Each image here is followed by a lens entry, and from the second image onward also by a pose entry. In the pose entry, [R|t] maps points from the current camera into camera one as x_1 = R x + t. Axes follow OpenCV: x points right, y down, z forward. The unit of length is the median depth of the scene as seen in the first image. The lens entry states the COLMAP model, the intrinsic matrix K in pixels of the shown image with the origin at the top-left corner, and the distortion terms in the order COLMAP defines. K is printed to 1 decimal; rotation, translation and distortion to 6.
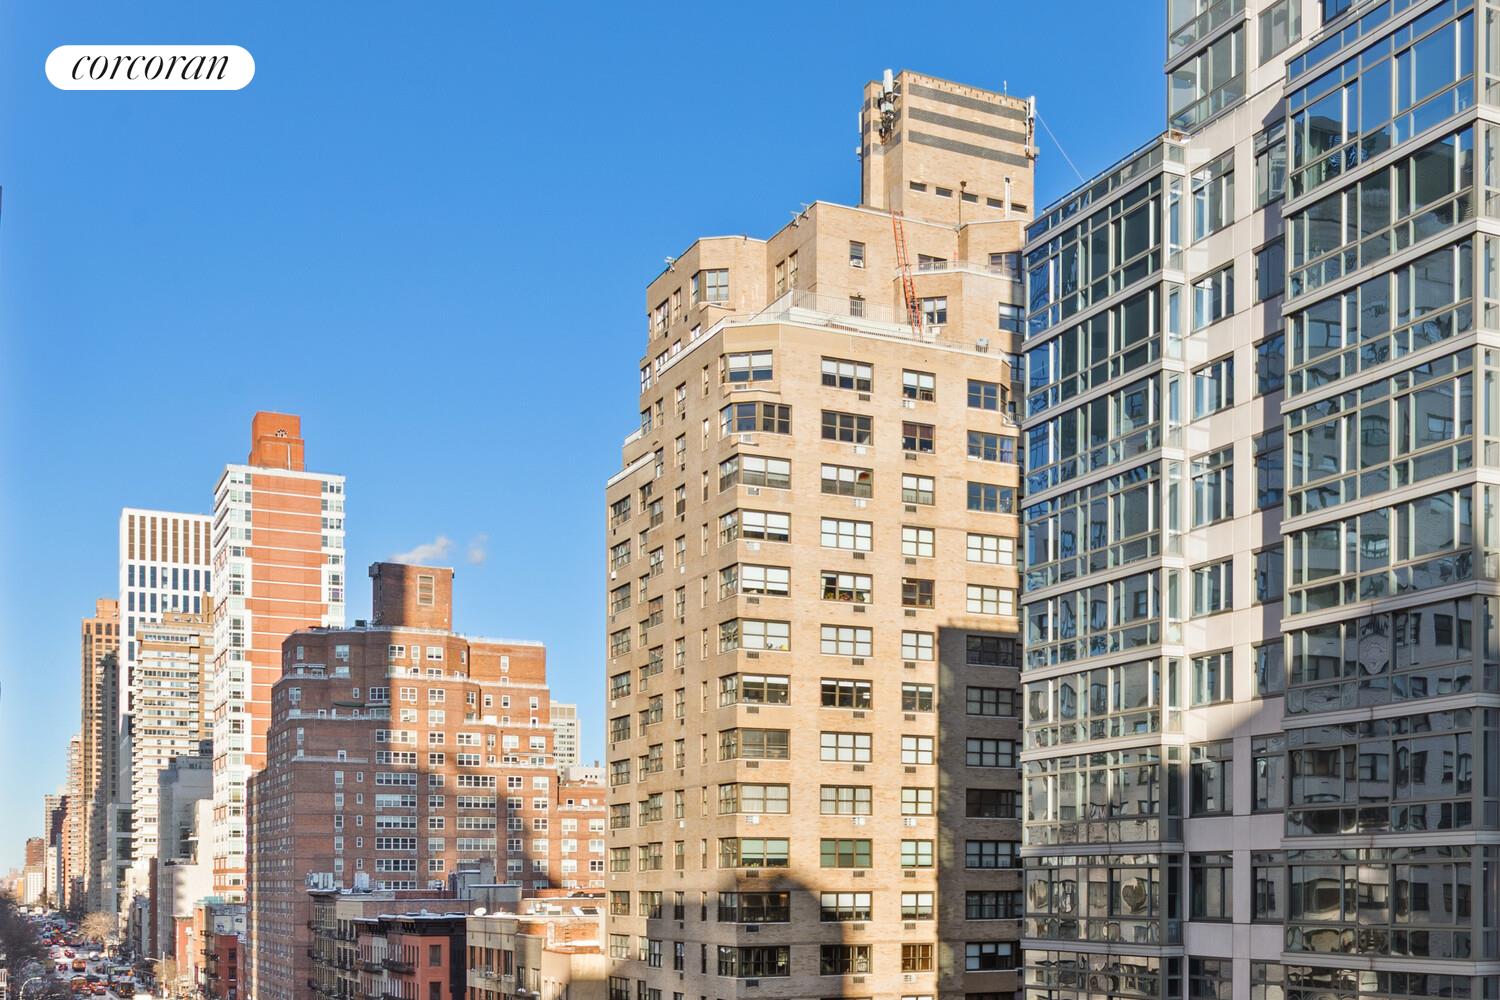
lens RADIAL K [[926.3, 0, 749.8], [0, 926.3, 499.1], [0, 0, 1]] dist [-0.001830, 0.000619]
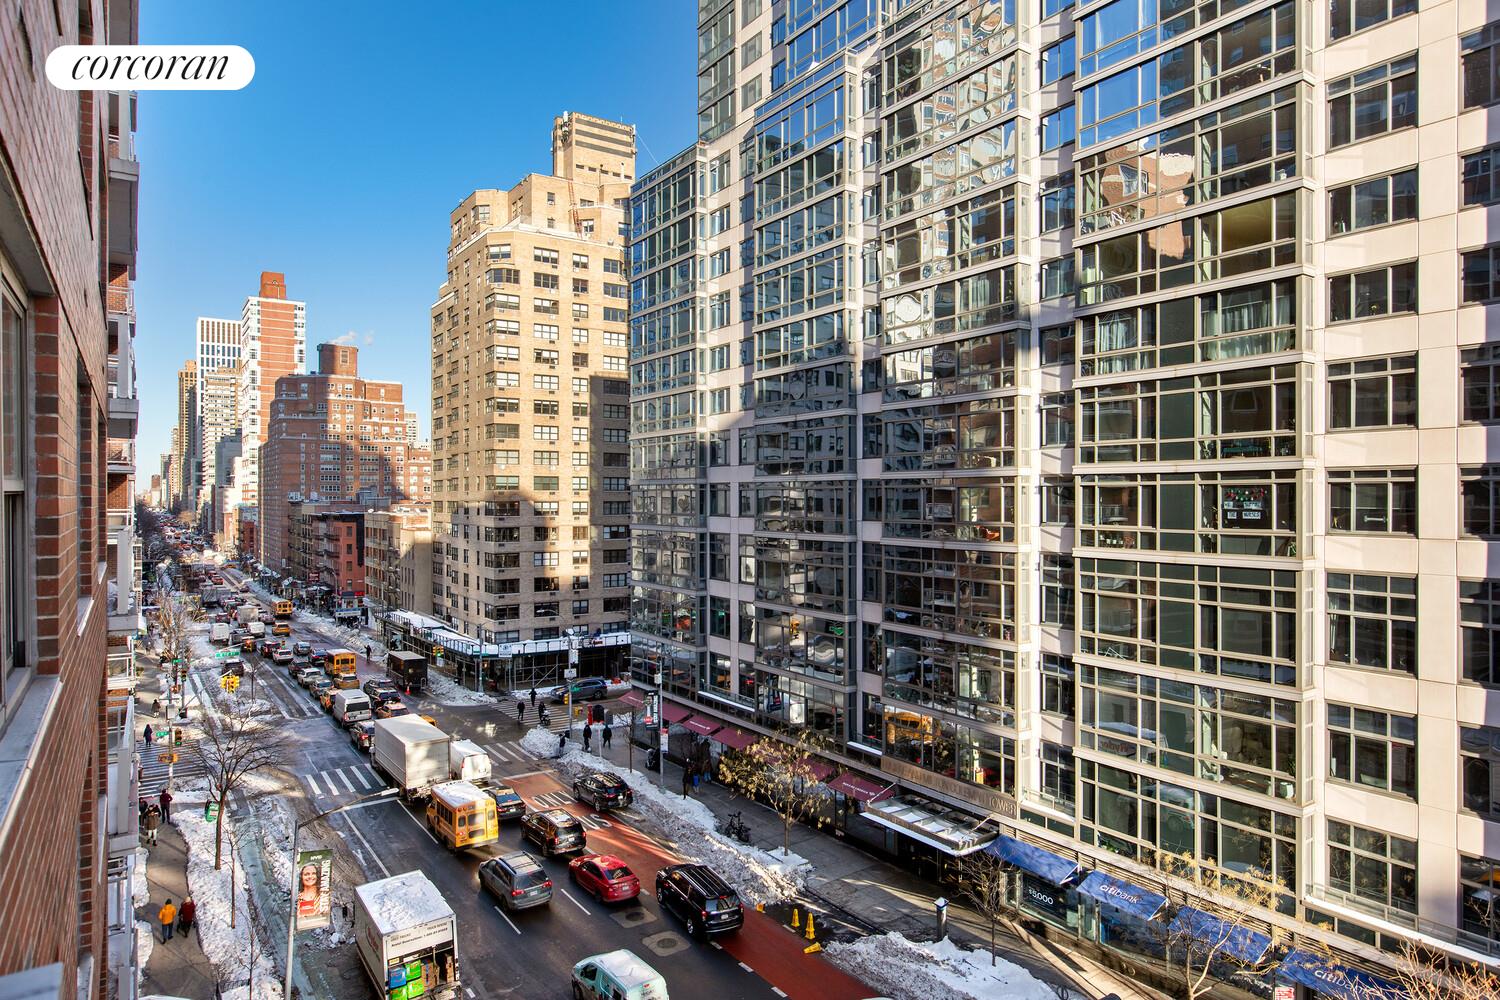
lens RADIAL K [[926.3, 0, 750.5], [0, 926.3, 501.0], [0, 0, 1]] dist [-0.001830, 0.000619]
pose [[0.999691, 0.000348, 0.024836, 0.517270], [-0.000461, 0.999990, 0.004543, 0.413558], [-0.024835, -0.004553, 0.999681, -1.120913]]
